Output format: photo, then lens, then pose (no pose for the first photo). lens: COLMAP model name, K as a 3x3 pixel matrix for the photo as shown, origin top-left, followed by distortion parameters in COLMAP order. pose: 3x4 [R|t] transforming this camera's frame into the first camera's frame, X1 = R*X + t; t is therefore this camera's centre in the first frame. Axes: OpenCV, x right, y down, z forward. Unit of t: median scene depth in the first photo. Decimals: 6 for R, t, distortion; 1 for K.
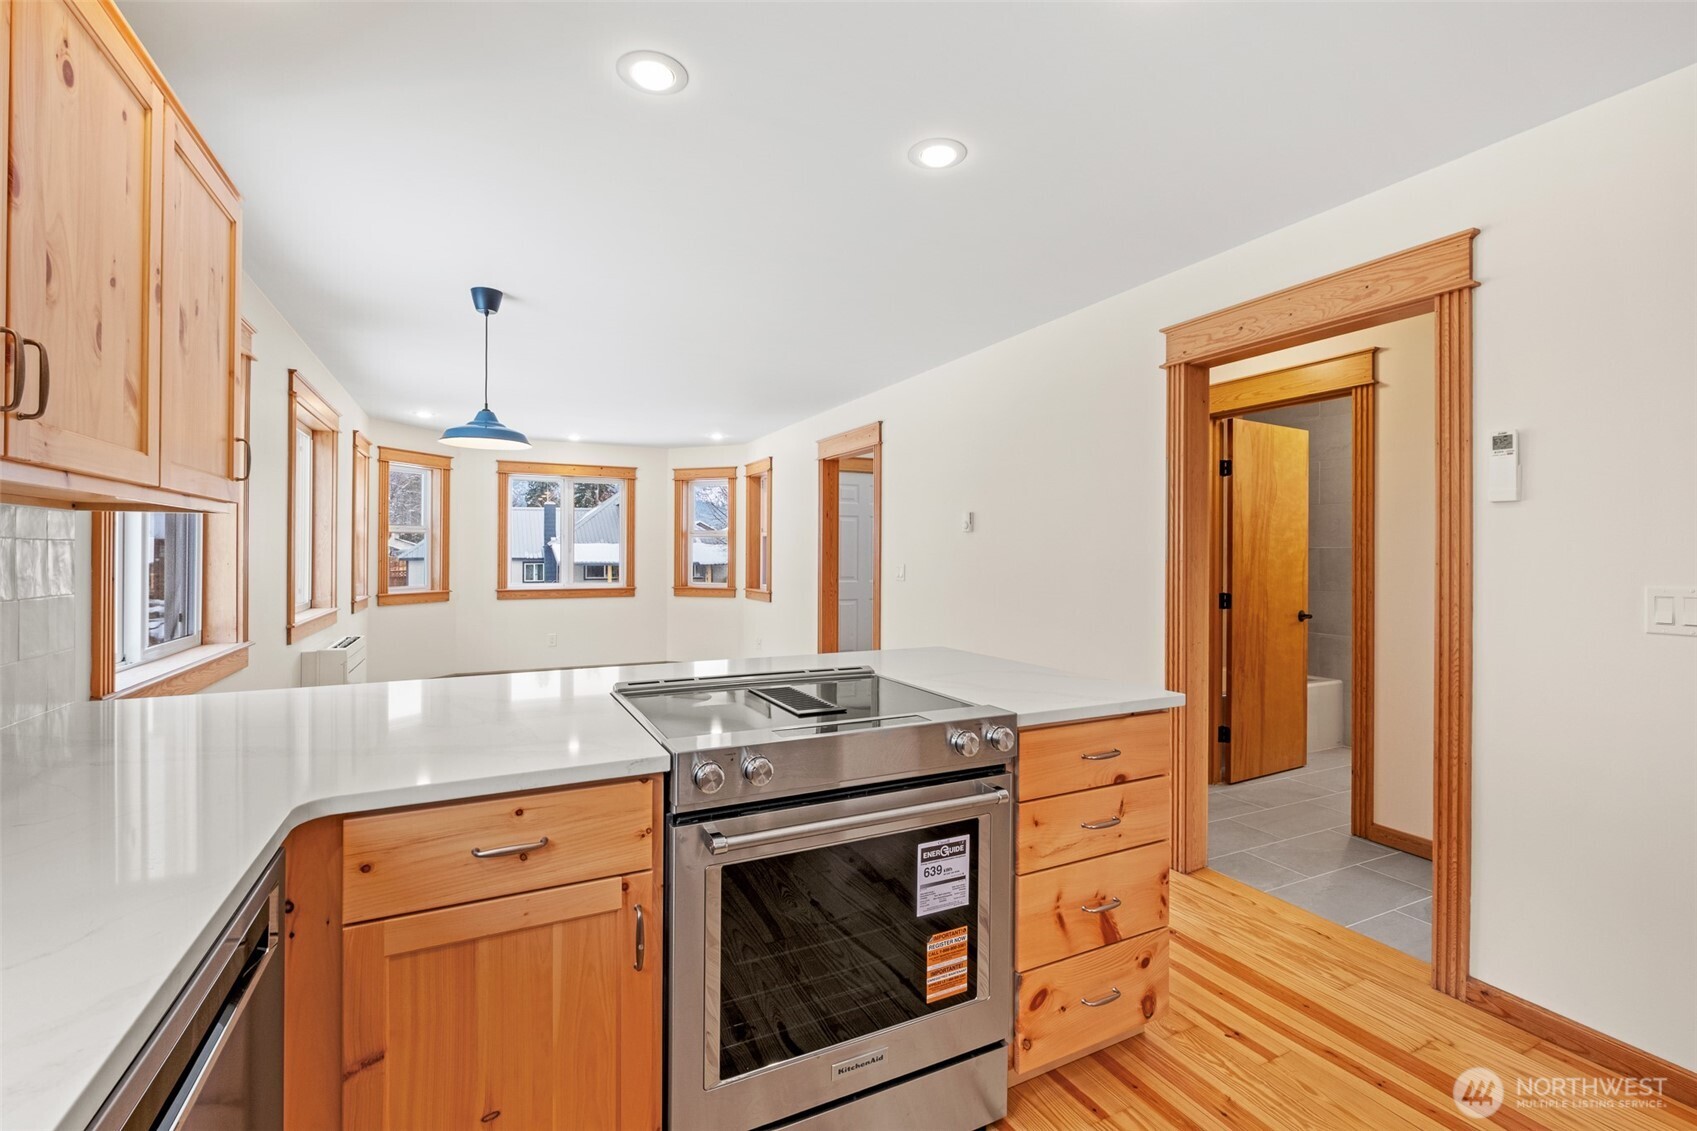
lens RADIAL K [[747.9, 0, 848.6], [0, 747.9, 552.1], [0, 0, 1]] dist [-0.003750, -0.000089]
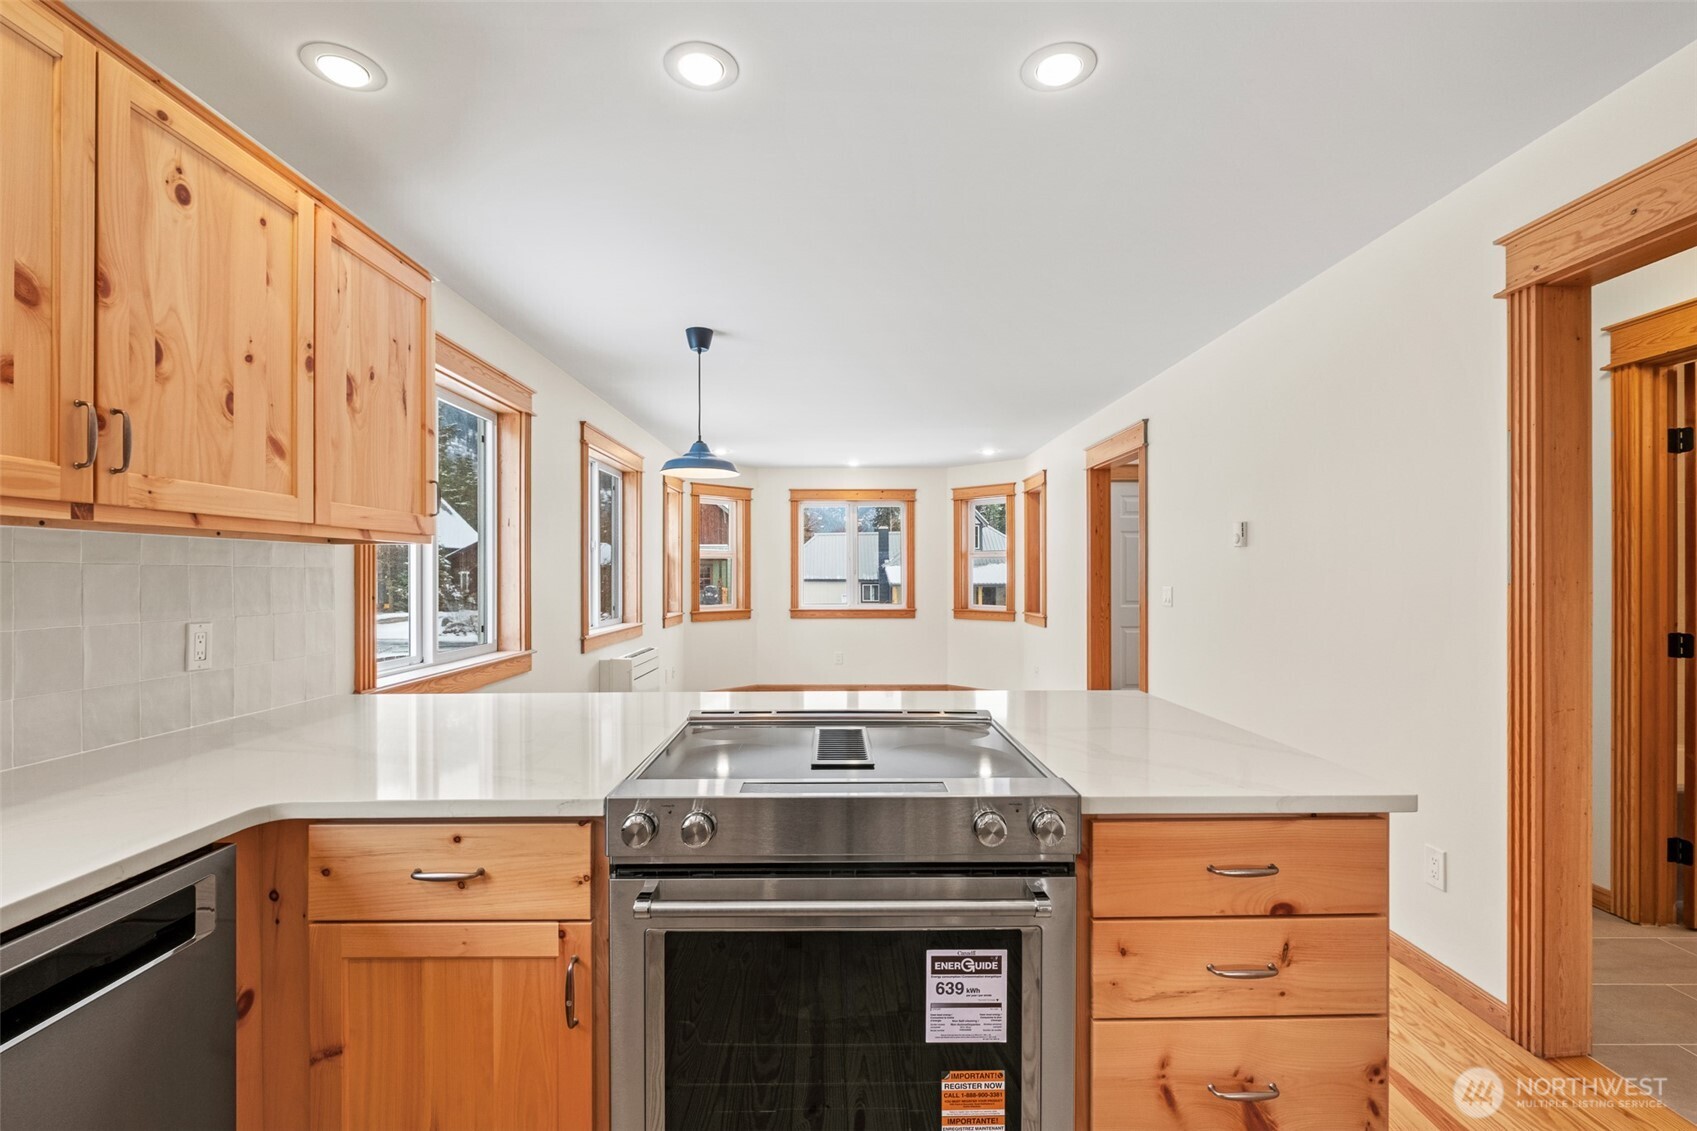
lens RADIAL K [[753.4, 0, 841.3], [0, 753.4, 573.3], [0, 0, 1]] dist [-0.005328, 0.000404]
pose [[0.898574, -0.005354, -0.438789, 0.293513], [0.005493, 0.999984, -0.000951, -0.000252], [0.438788, -0.001556, 0.898589, 0.211401]]
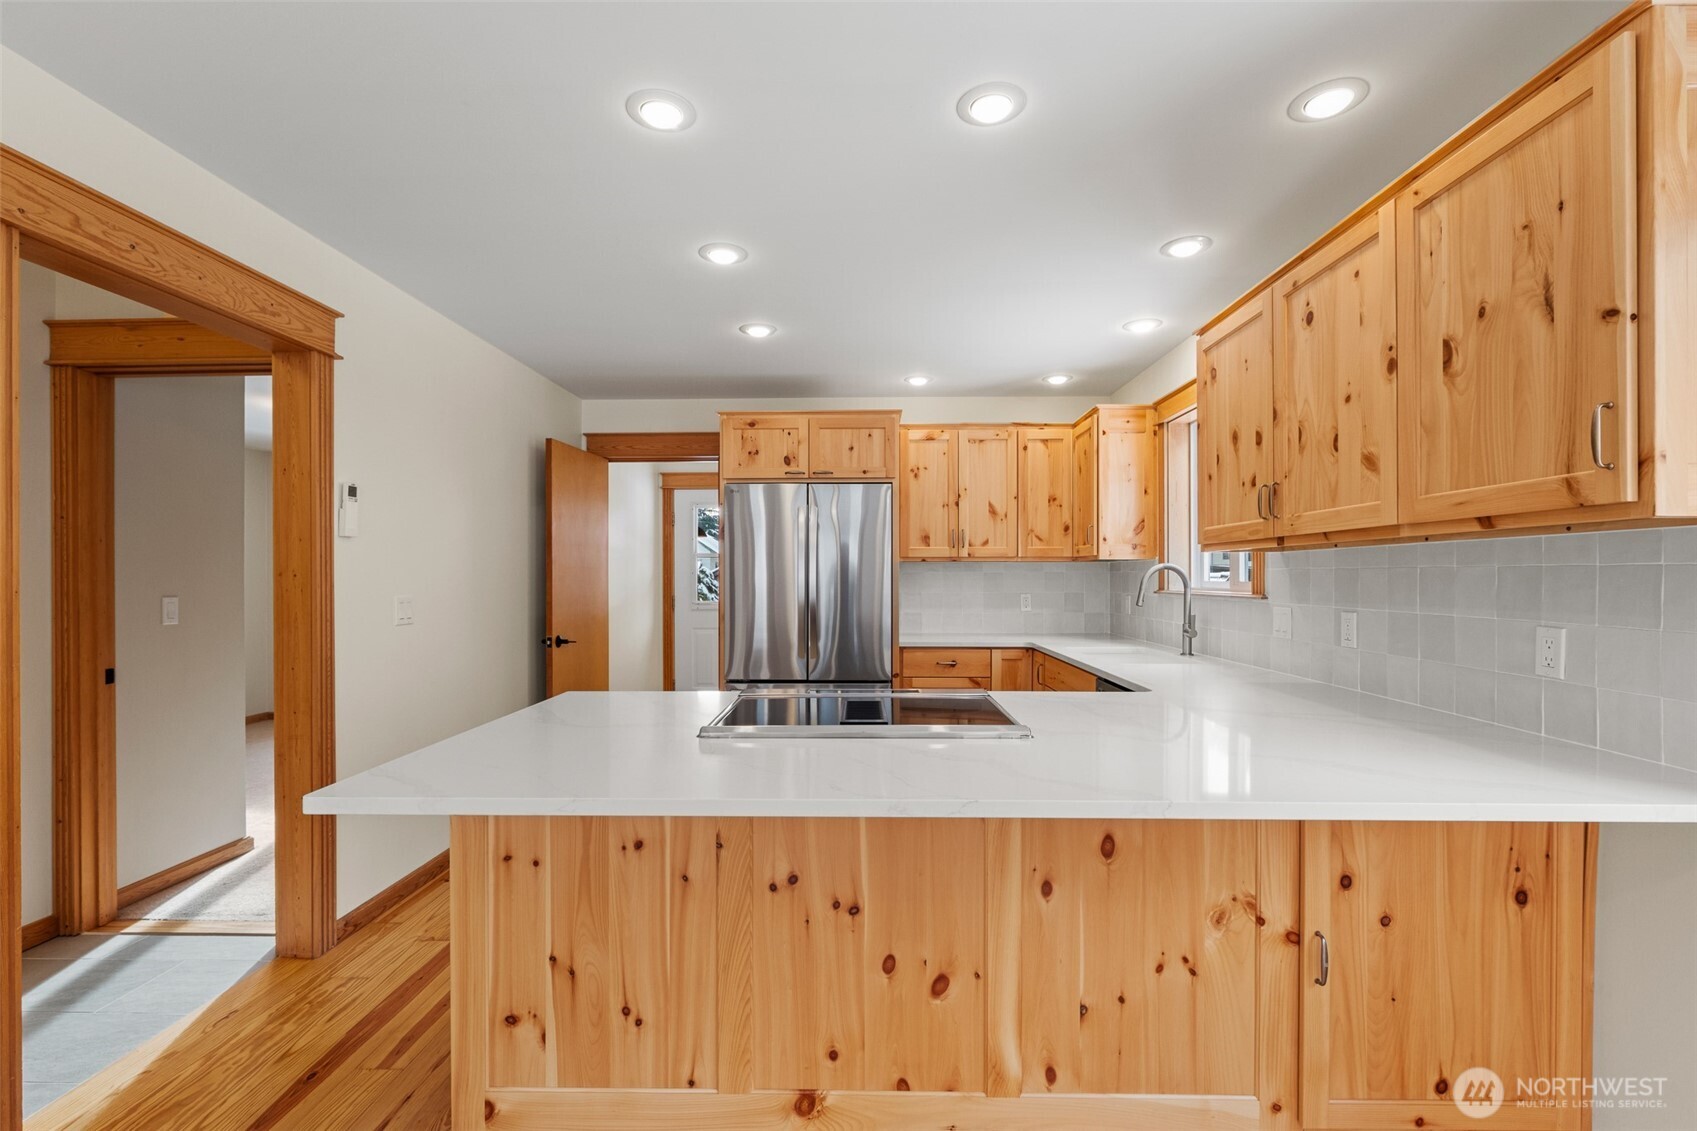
lens RADIAL K [[744.7, 0, 852.5], [0, 744.7, 576.6], [0, 0, 1]] dist [-0.003864, -0.000088]
pose [[-0.888279, -0.001797, 0.459302, -0.532311], [-0.002011, 0.999998, 0.000024, -0.000954], [-0.459301, -0.000902, -0.888280, 1.881810]]
